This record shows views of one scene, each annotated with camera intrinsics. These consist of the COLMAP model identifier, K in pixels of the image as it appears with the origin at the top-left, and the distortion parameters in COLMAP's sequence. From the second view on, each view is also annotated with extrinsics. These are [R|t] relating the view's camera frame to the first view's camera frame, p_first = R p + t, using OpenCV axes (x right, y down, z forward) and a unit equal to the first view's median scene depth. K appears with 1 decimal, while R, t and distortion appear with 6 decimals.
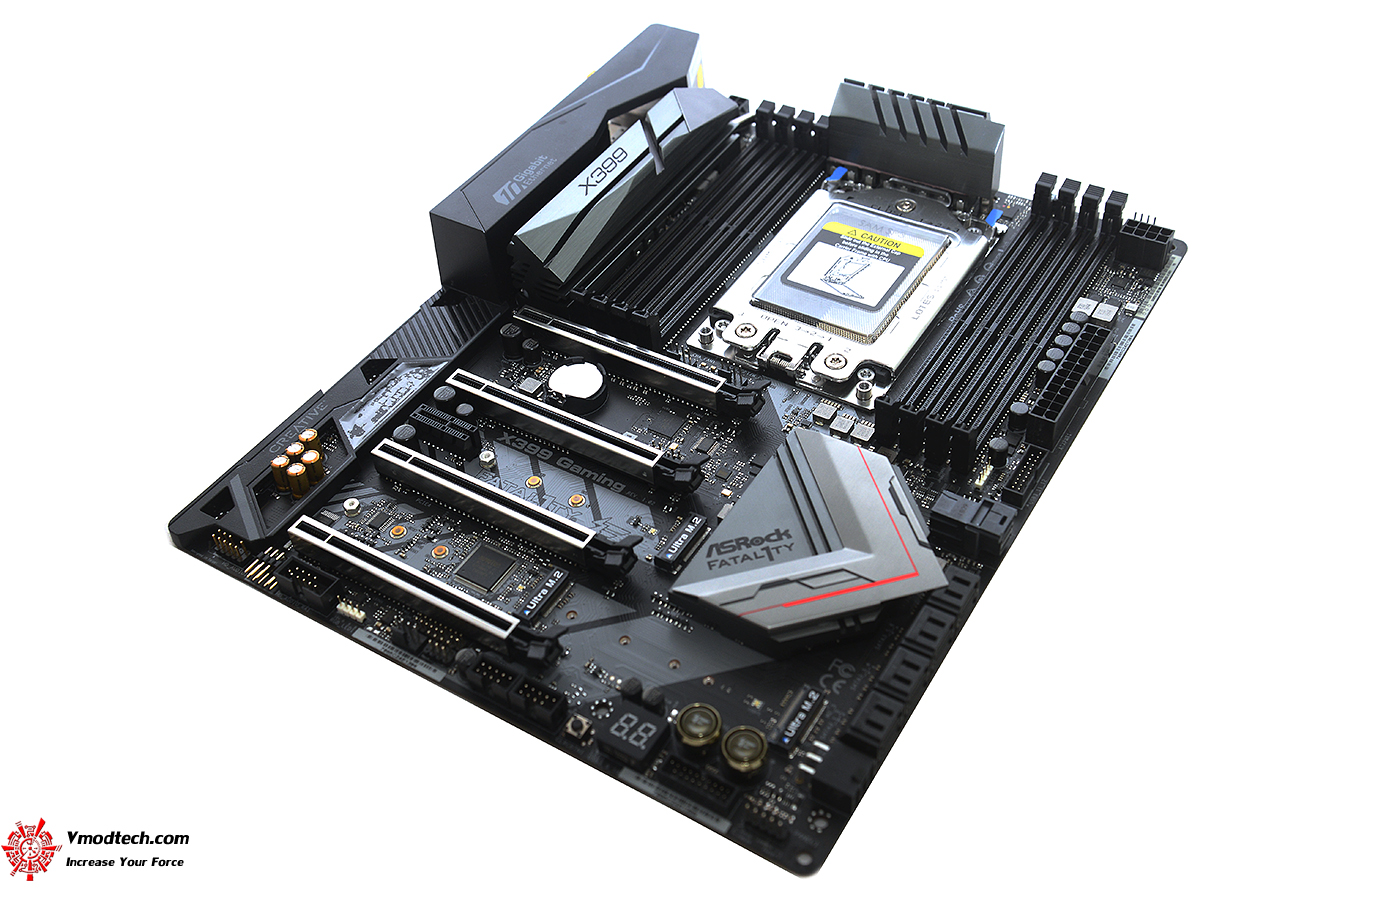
lens RADIAL K [[1408.5, 0, 680.8], [0, 1408.5, 454.6], [0, 0, 1]] dist [0.042647, 0.000000]
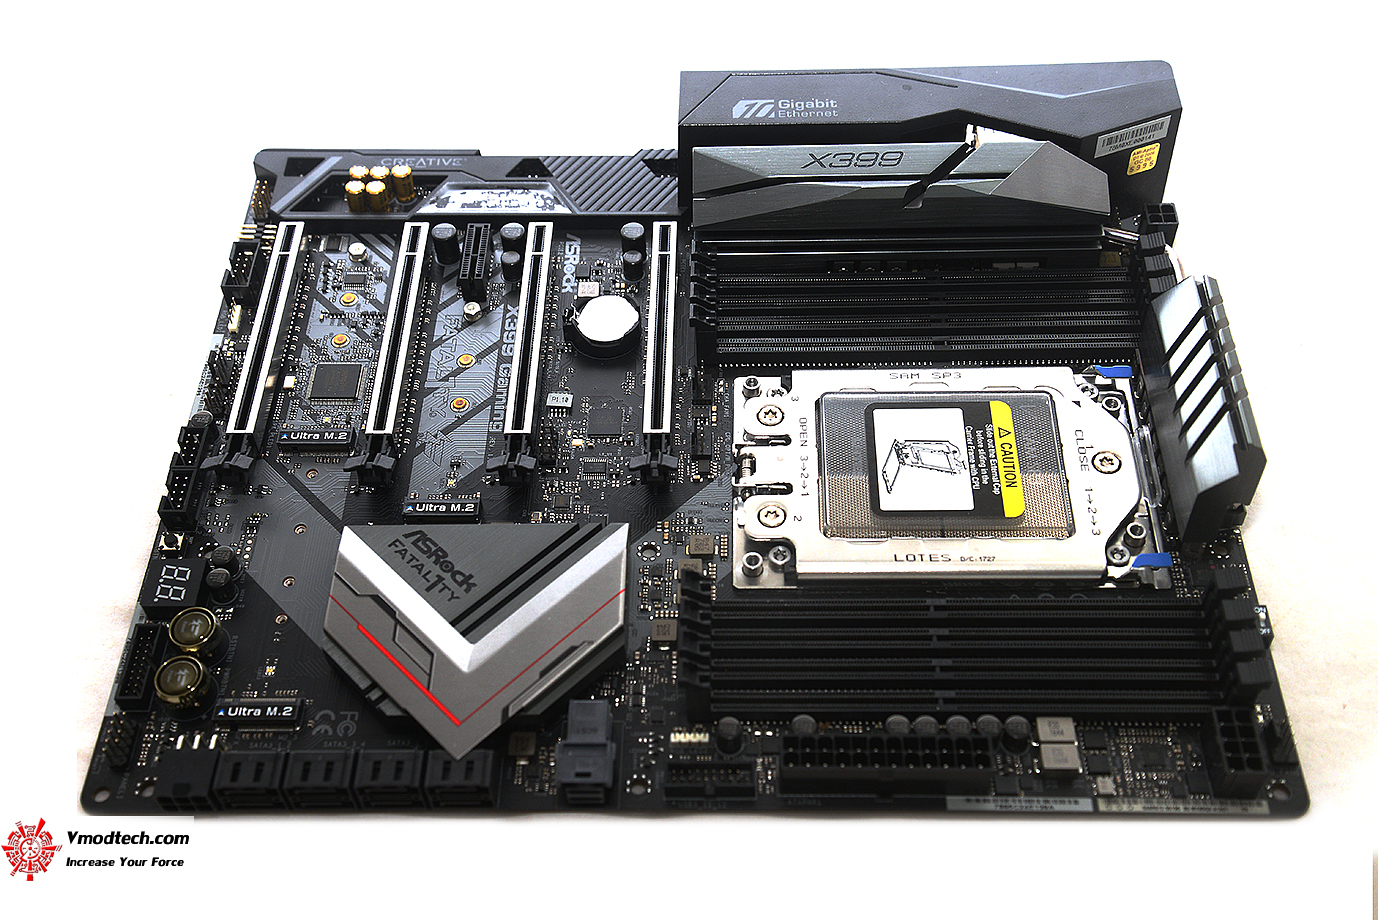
lens RADIAL K [[1576.5, 0, 679.6], [0, 1576.5, 459.6], [0, 0, 1]] dist [0.091019, 0.000000]
pose [[0.511923, 0.702896, -0.493834, 0.526913], [-0.613646, 0.701515, 0.362375, -0.398948], [0.601144, 0.117531, 0.790451, 0.287267]]
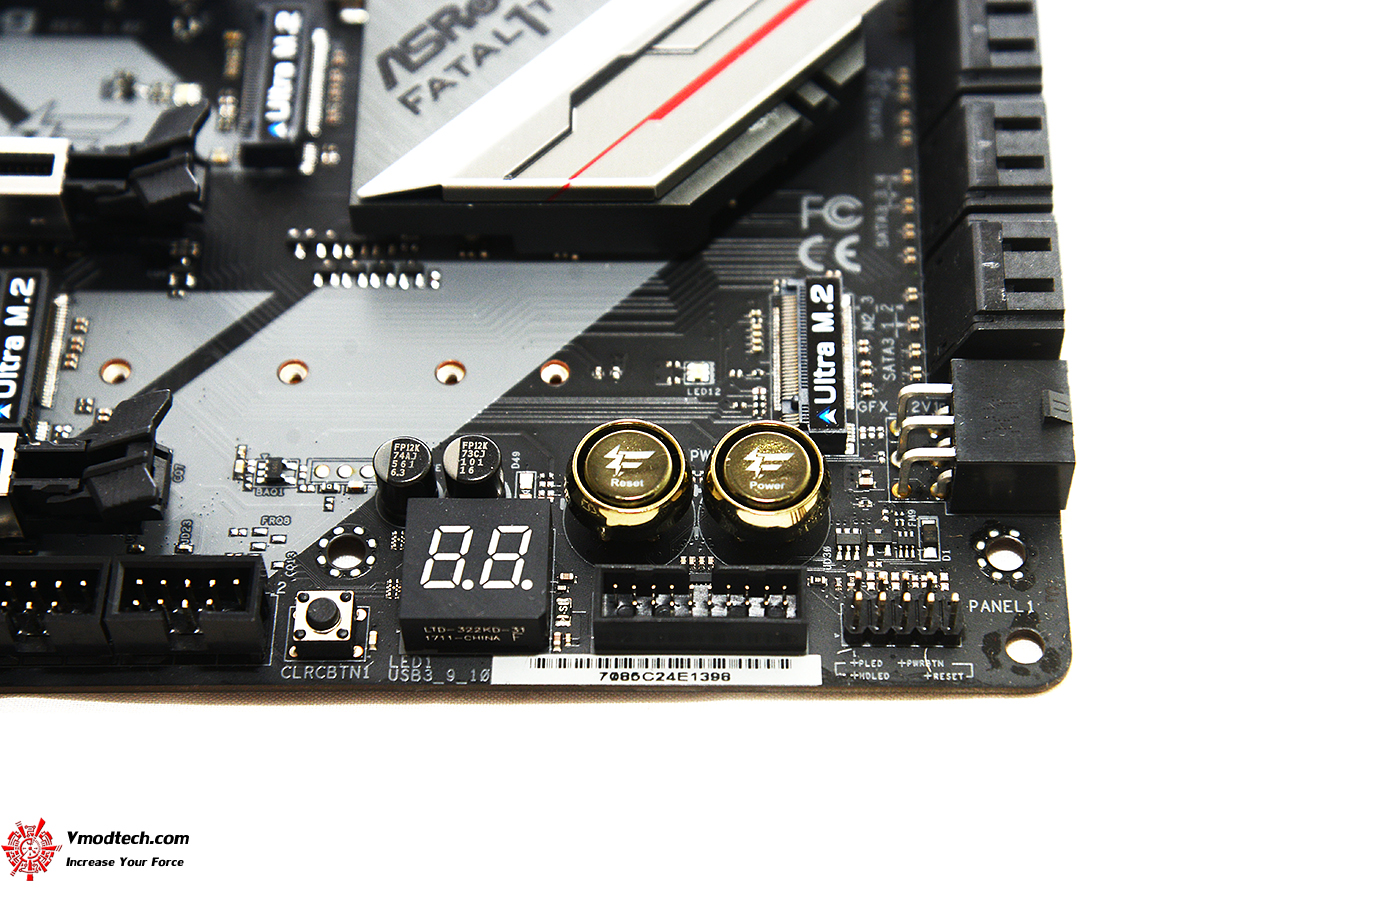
lens RADIAL K [[2601.7, 0, 684.1], [0, 2601.7, 466.5], [0, 0, 1]] dist [0.308290, 0.000000]
pose [[0.850175, -0.412278, 0.327458, -0.174294], [0.345724, 0.906227, 0.243366, 0.018603], [-0.397086, -0.093694, 0.912986, 0.289987]]
